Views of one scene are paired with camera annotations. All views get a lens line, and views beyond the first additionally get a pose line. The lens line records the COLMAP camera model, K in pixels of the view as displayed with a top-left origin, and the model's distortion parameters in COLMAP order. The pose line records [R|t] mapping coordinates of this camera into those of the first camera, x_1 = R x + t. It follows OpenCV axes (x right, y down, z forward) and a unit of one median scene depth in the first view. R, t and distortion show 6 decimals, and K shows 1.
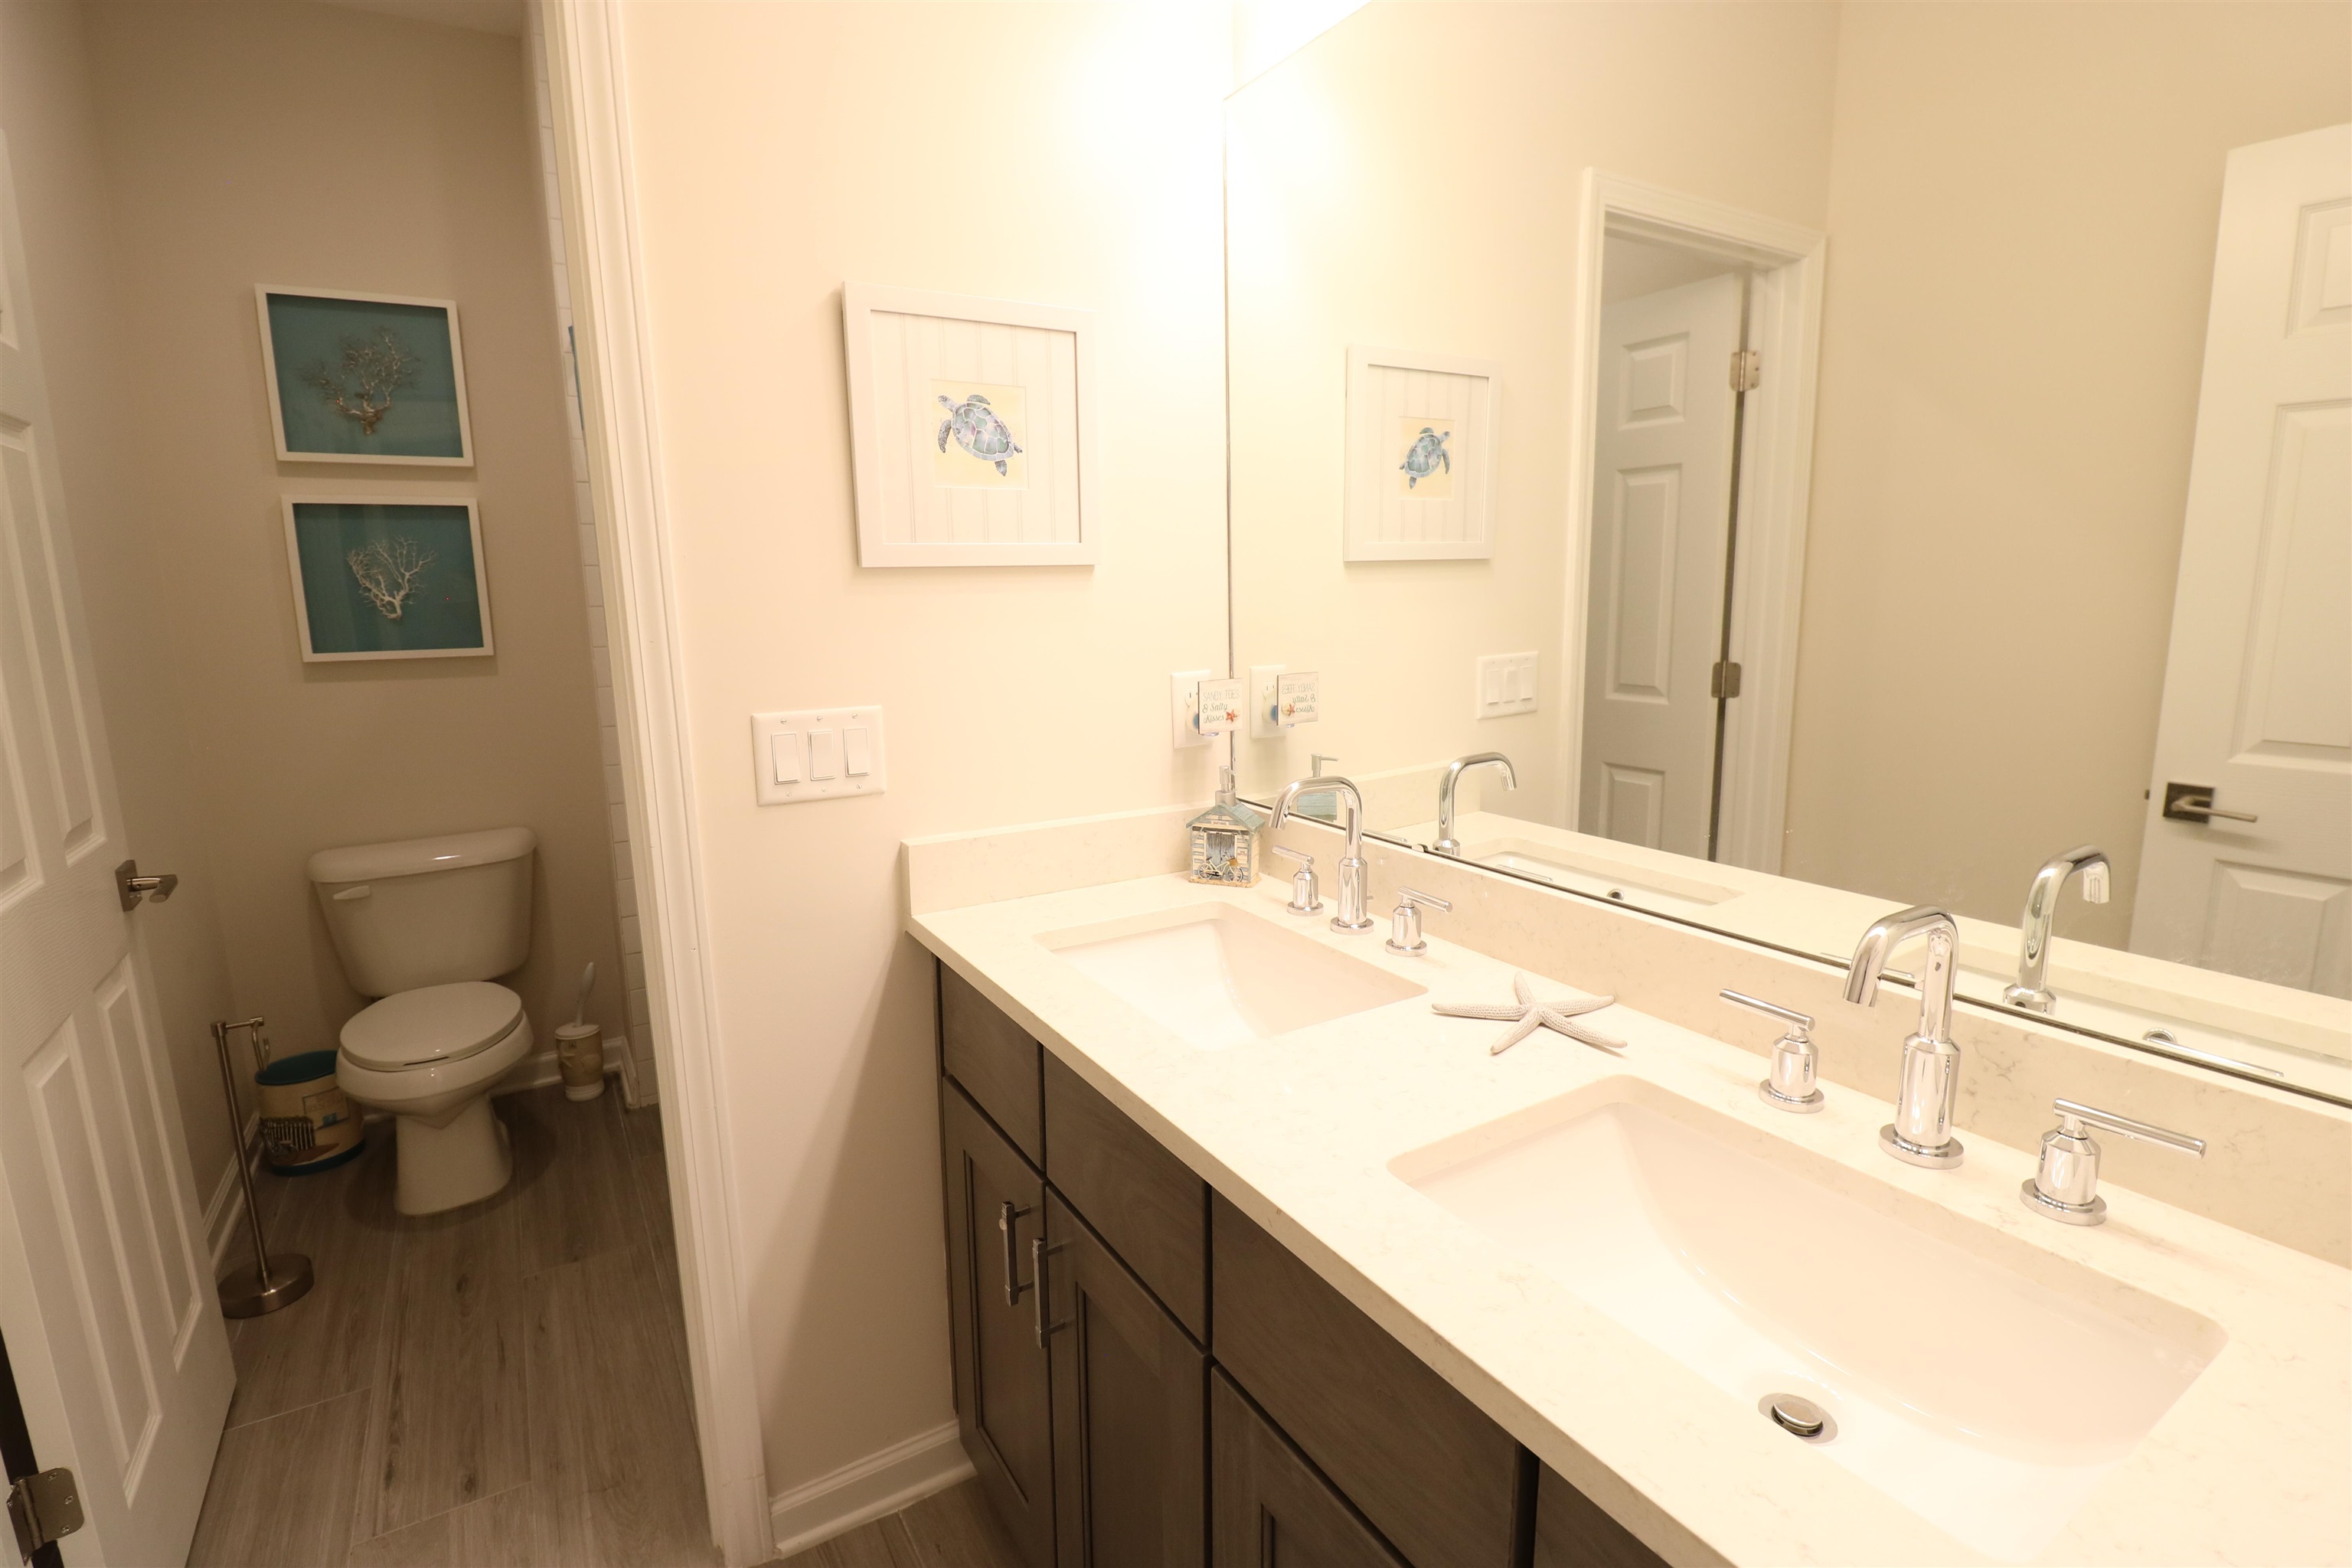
lens RADIAL K [[1106.2, 0, 1176.0], [0, 1106.2, 784.0], [0, 0, 1]] dist [-0.000648, -0.009235]
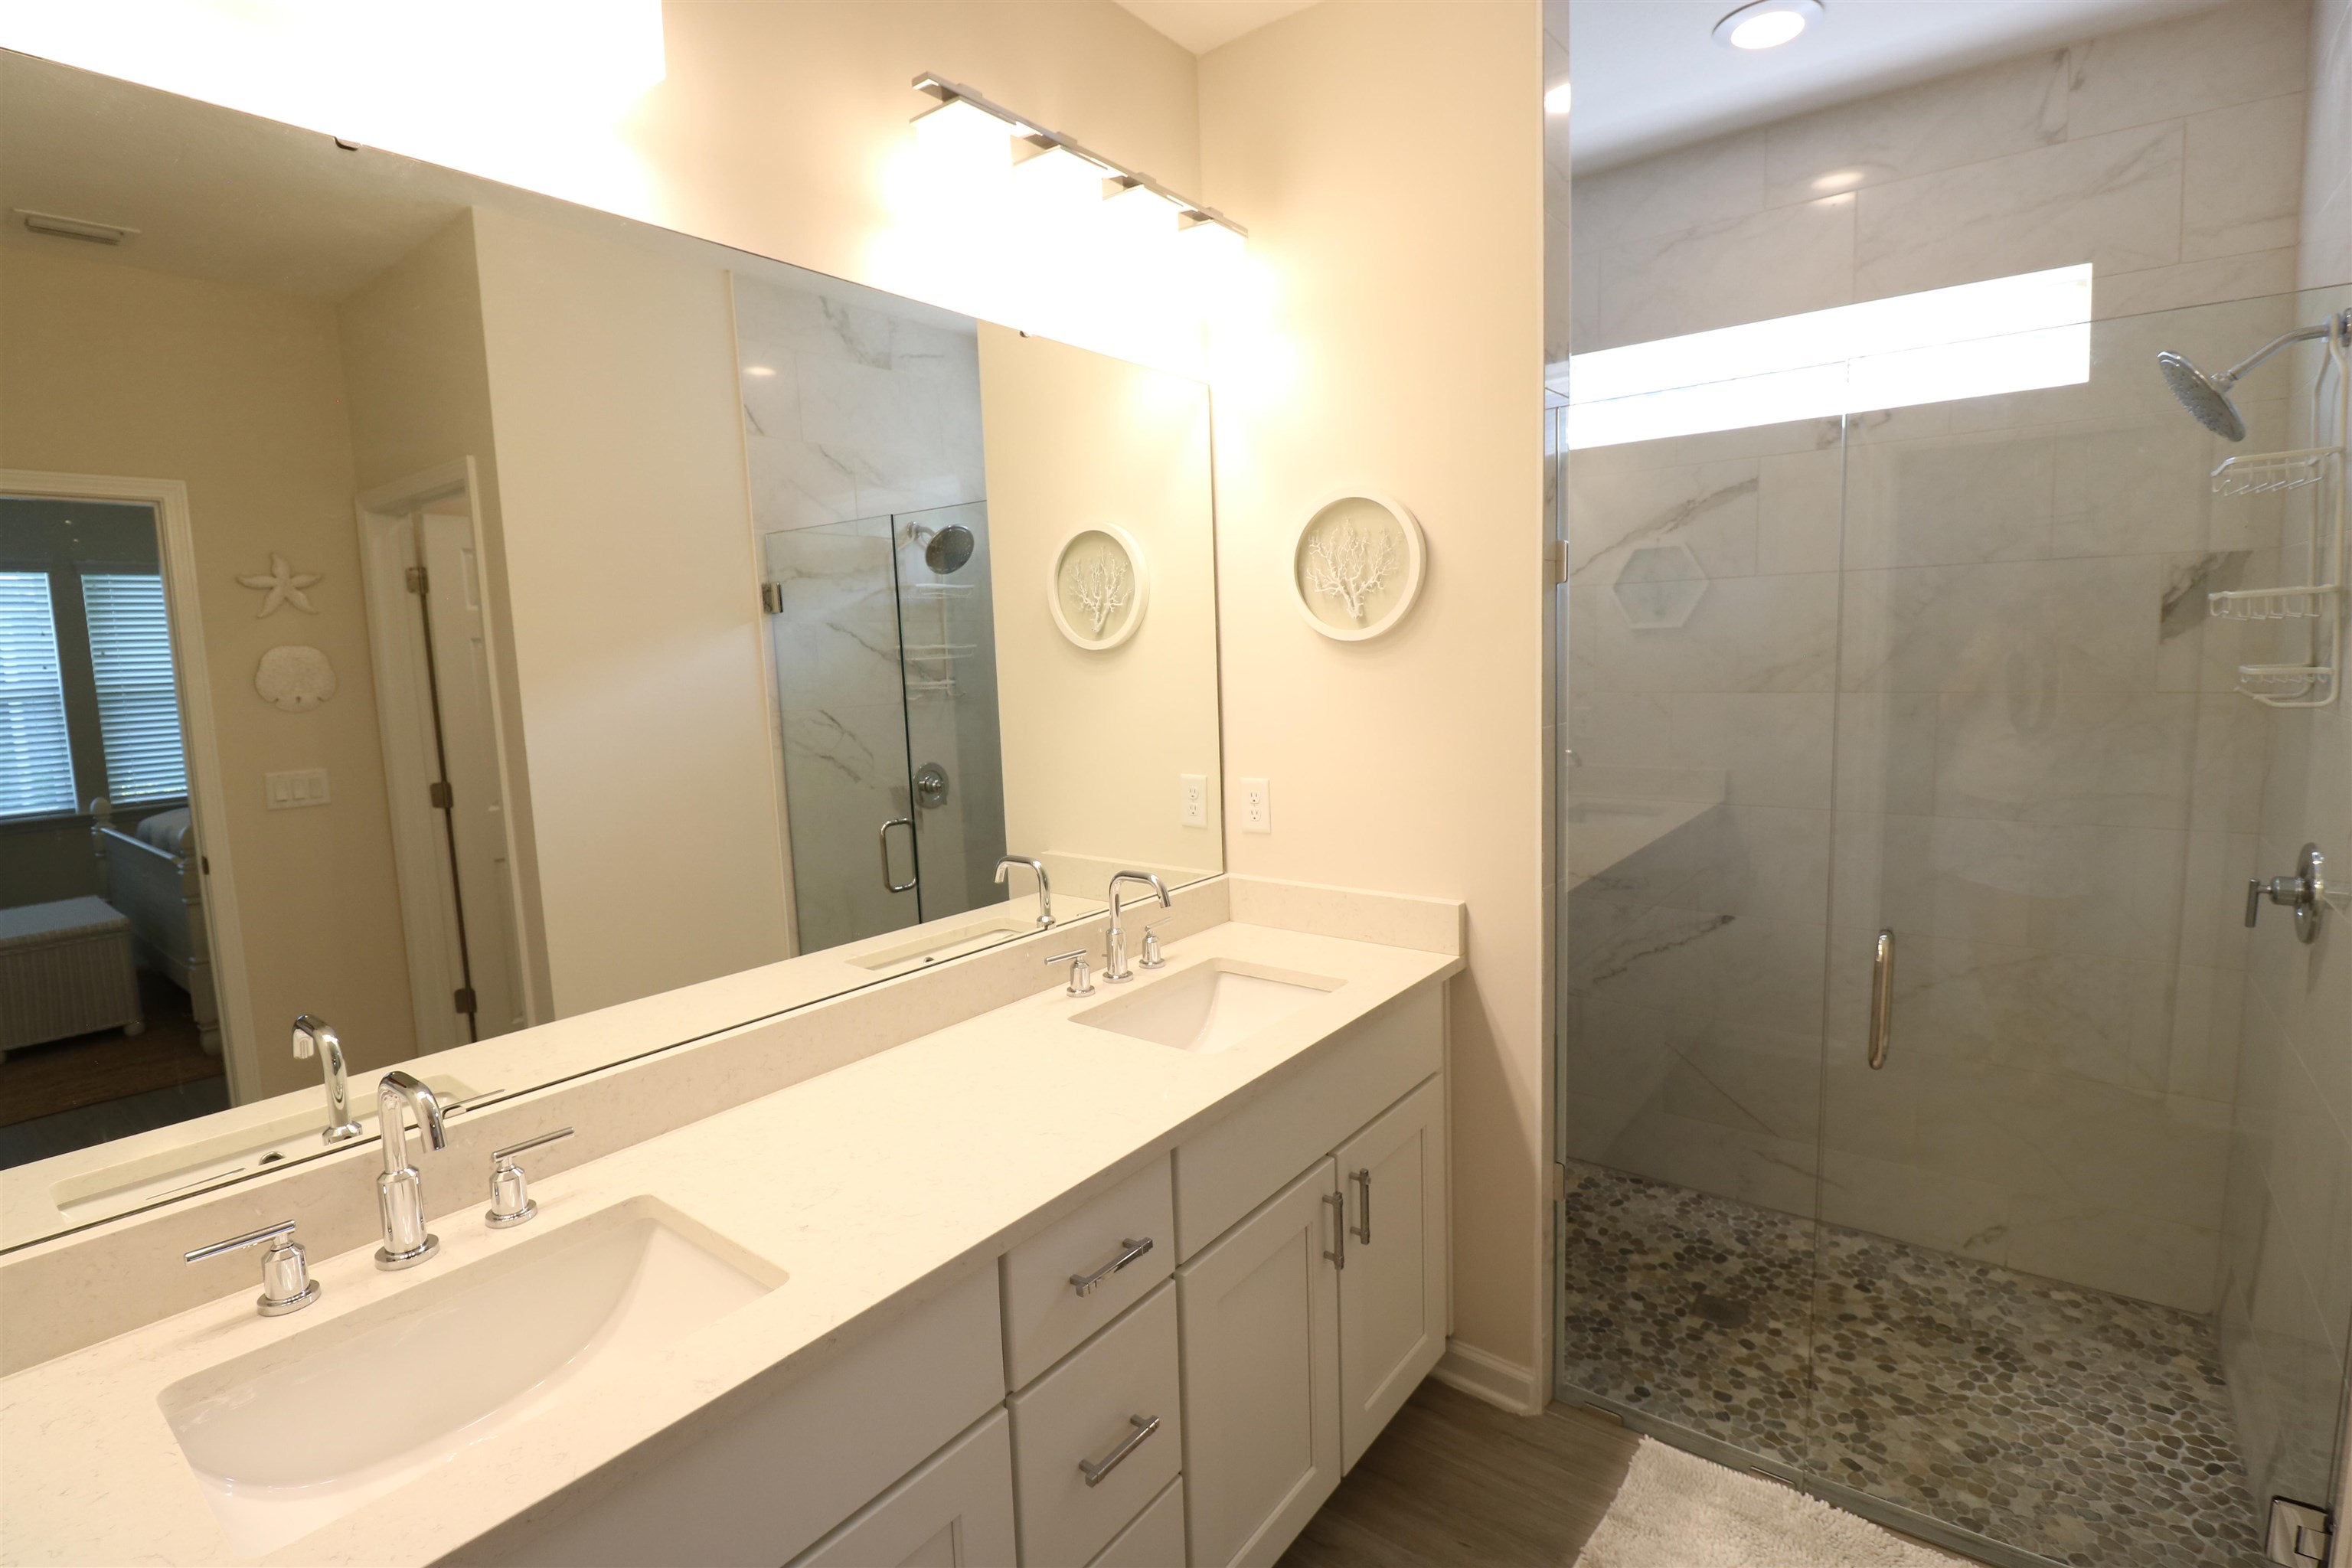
lens RADIAL K [[1106.2, 0, 1176.0], [0, 1106.2, 784.0], [0, 0, 1]] dist [-0.000648, -0.009235]
pose [[-0.341457, -0.078527, 0.936611, -0.800111], [0.214954, 0.963569, 0.159152, -0.214071], [-0.914987, 0.255672, -0.312137, 0.447532]]
